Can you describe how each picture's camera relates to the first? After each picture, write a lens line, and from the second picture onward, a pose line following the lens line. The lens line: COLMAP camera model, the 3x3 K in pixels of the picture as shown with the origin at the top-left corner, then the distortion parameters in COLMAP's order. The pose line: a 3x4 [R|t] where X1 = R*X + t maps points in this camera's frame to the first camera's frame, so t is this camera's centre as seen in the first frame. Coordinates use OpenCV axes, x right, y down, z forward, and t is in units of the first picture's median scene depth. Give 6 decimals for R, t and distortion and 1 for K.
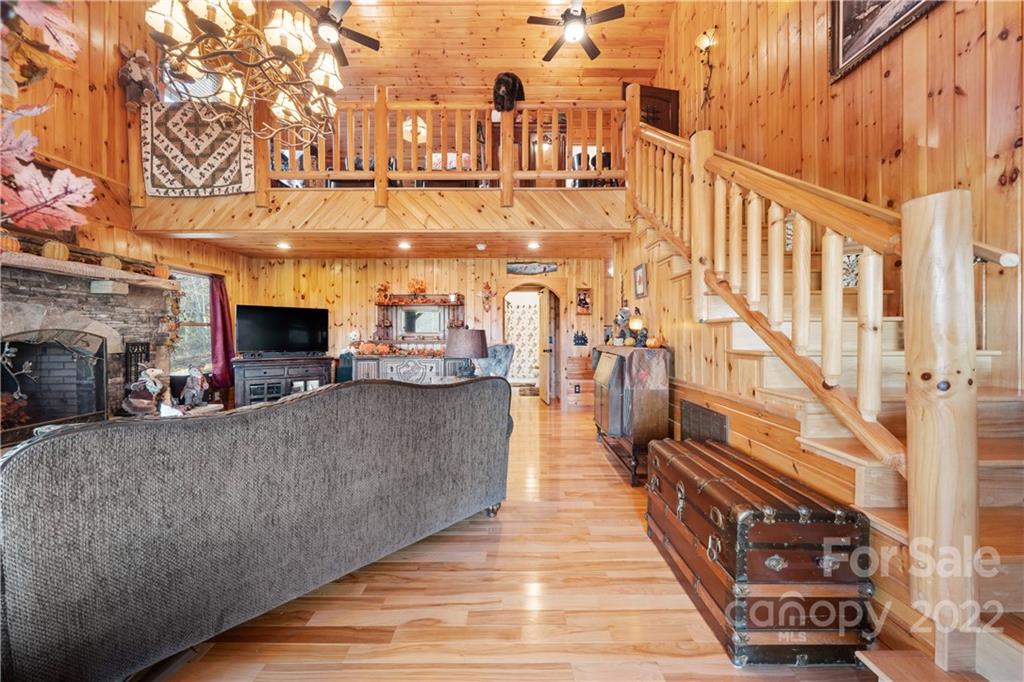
lens RADIAL K [[361.2, 0, 514.7], [0, 361.2, 337.3], [0, 0, 1]] dist [-0.006819, 0.000503]
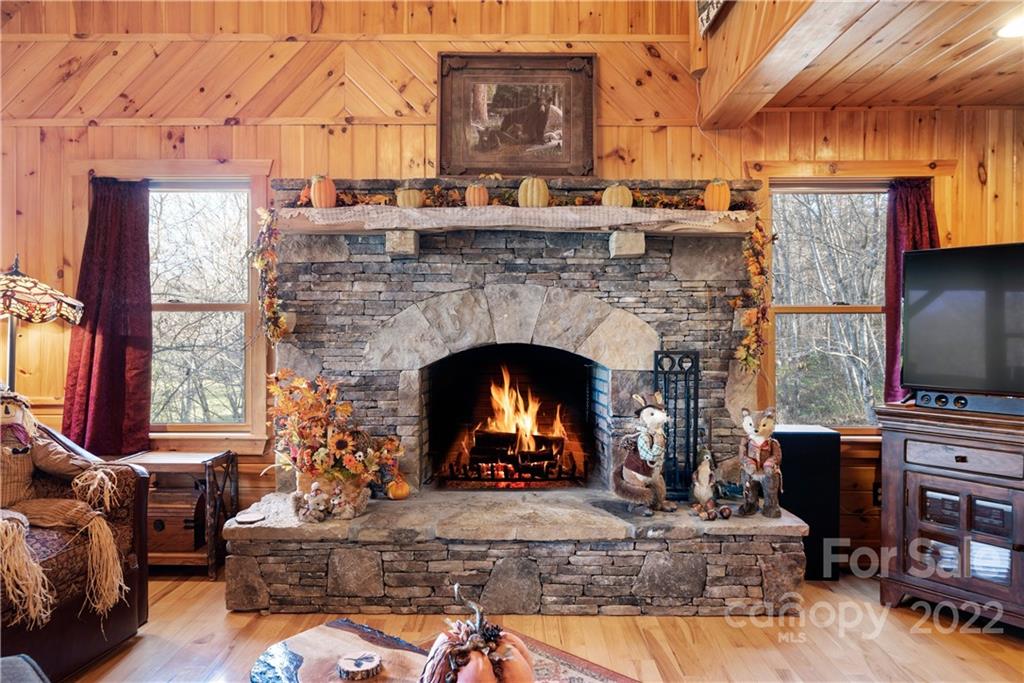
lens RADIAL K [[705.8, 0, 504.8], [0, 705.8, 333.2], [0, 0, 1]] dist [0.002872, 0.002147]
pose [[-0.013956, 0.004867, -0.999891, -0.089648], [-0.009494, 0.999942, 0.005000, -0.012210], [0.999858, 0.009562, -0.013909, 0.764068]]
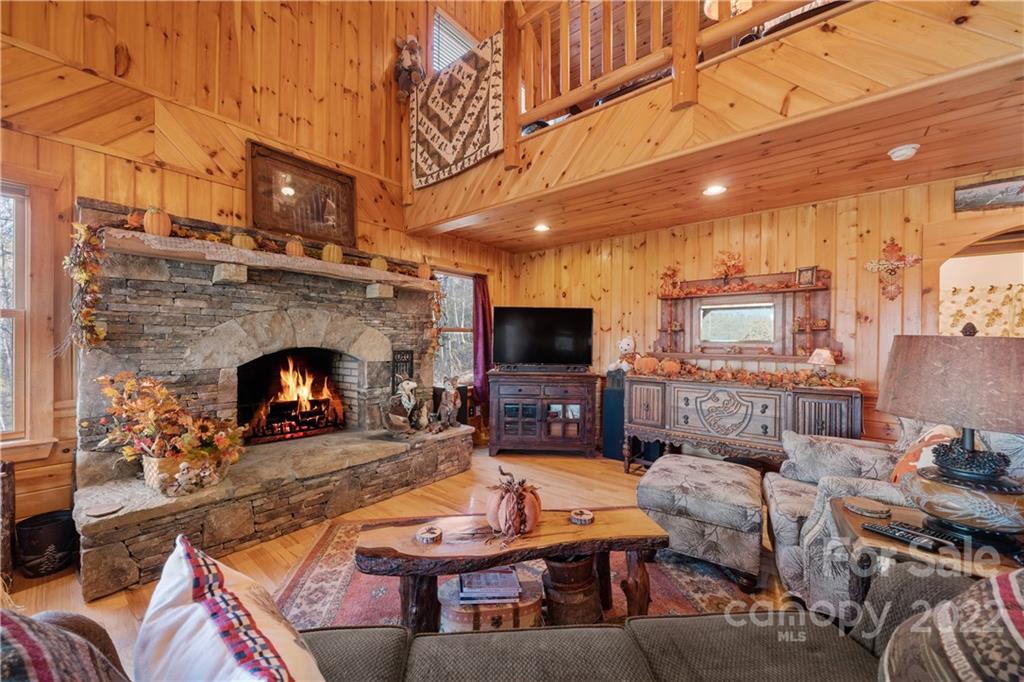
lens RADIAL K [[393.2, 0, 512.0], [0, 393.2, 341.0], [0, 0, 1]] dist [-0.002981, -0.000120]
pose [[0.775723, 0.008337, -0.631018, -0.195751], [-0.013082, 0.999910, -0.002872, -0.009864], [0.630938, 0.010483, 0.775763, 0.386598]]
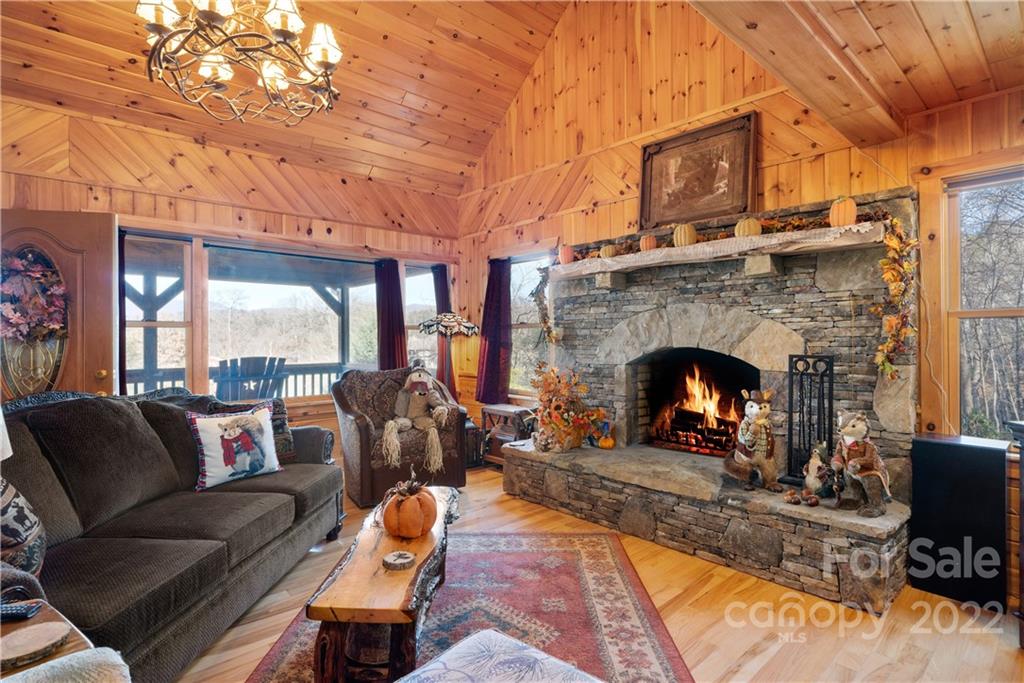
lens RADIAL K [[510.9, 0, 502.0], [0, 510.9, 339.6], [0, 0, 1]] dist [0.002255, 0.000340]
pose [[-0.744070, 0.004126, -0.668089, -0.176220], [-0.001087, 0.999972, 0.007385, -0.014536], [0.668101, 0.006221, -0.744044, 1.239116]]
